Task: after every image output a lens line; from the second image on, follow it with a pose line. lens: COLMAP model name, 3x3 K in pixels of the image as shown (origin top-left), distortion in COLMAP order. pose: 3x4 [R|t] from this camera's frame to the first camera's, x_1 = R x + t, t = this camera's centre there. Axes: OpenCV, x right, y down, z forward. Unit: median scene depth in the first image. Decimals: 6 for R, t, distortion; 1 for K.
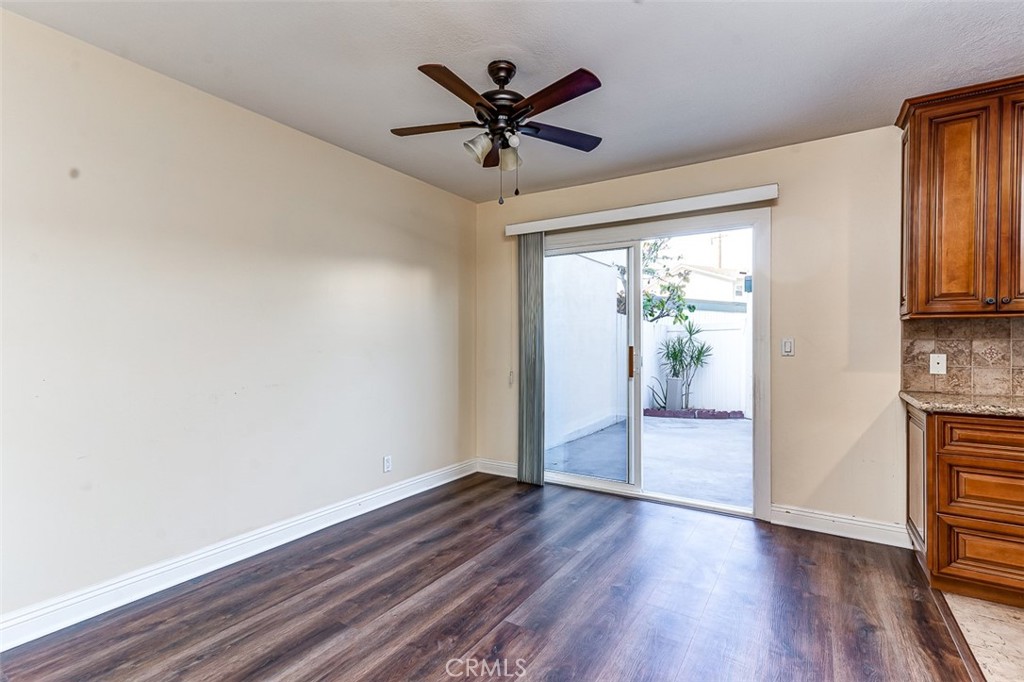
lens RADIAL K [[484.7, 0, 509.8], [0, 484.7, 342.4], [0, 0, 1]] dist [0.013278, -0.000061]
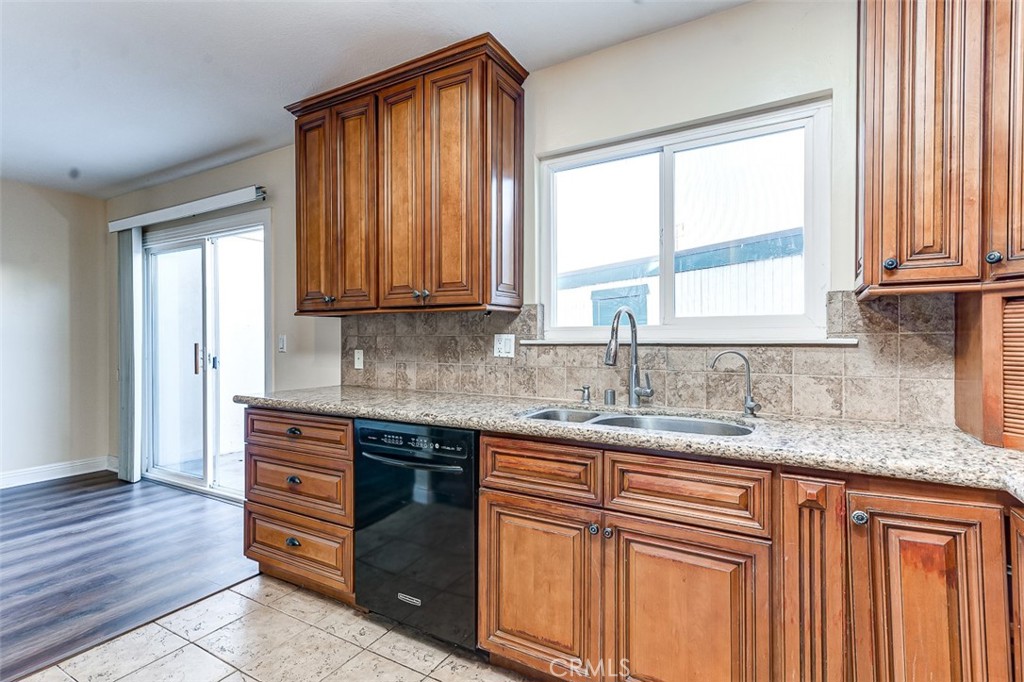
lens RADIAL K [[484.7, 0, 512.6], [0, 484.7, 340.2], [0, 0, 1]] dist [0.013278, -0.000061]
pose [[0.999007, -0.003142, 0.044441, 1.222200], [0.003095, 0.999995, 0.001126, 0.003231], [-0.044444, -0.000988, 0.999011, -0.065076]]
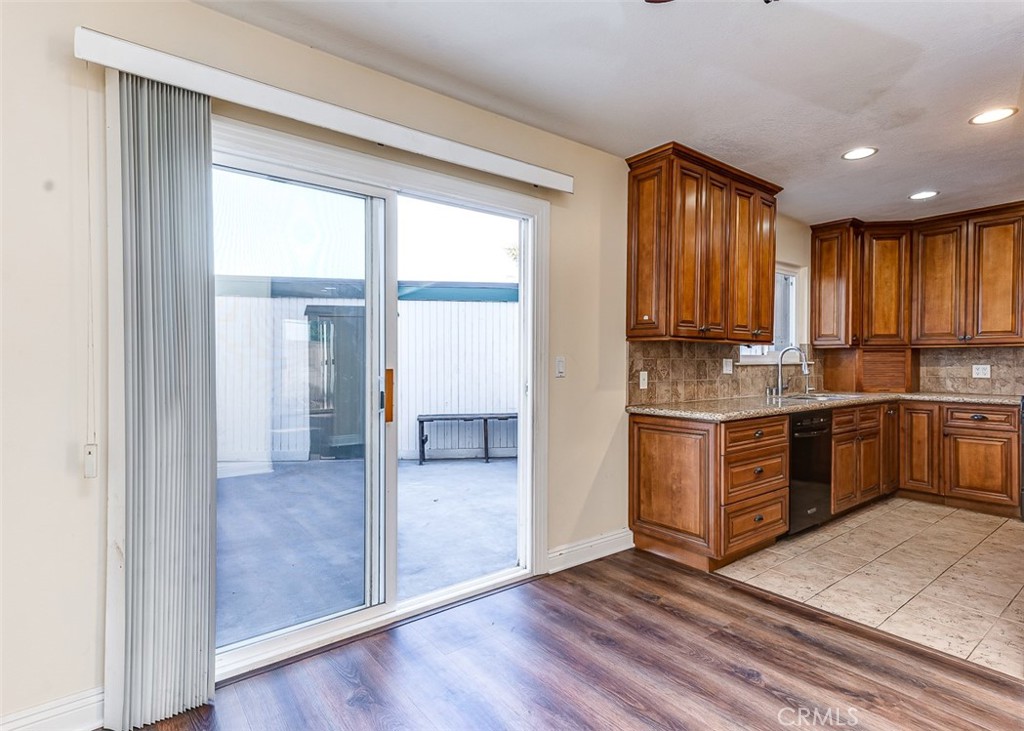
lens RADIAL K [[520.5, 0, 517.4], [0, 520.5, 364.9], [0, 0, 1]] dist [0.013252, -0.001178]
pose [[0.340688, -0.008412, 0.940139, -0.412549], [0.000406, 0.999961, 0.008800, -0.003287], [-0.940176, -0.002616, 0.340678, 0.907094]]
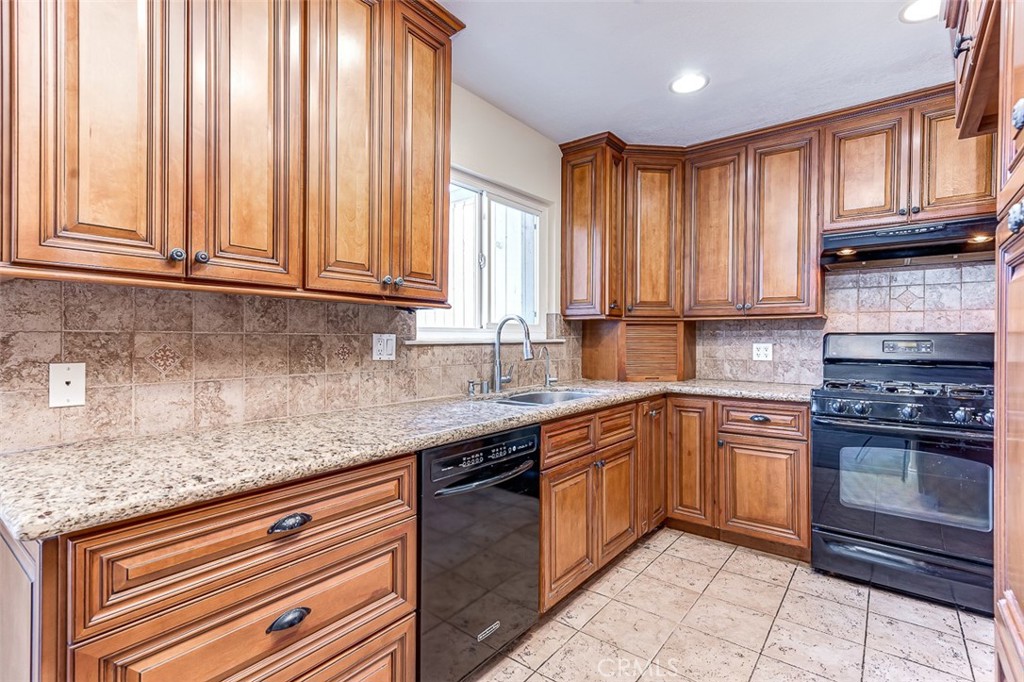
lens RADIAL K [[484.7, 0, 514.0], [0, 484.7, 339.5], [0, 0, 1]] dist [0.013278, -0.000061]
pose [[0.095130, -0.004840, 0.995453, 0.473881], [-0.002696, 0.999983, 0.005120, -0.002260], [-0.995461, -0.003171, 0.095116, 0.559831]]
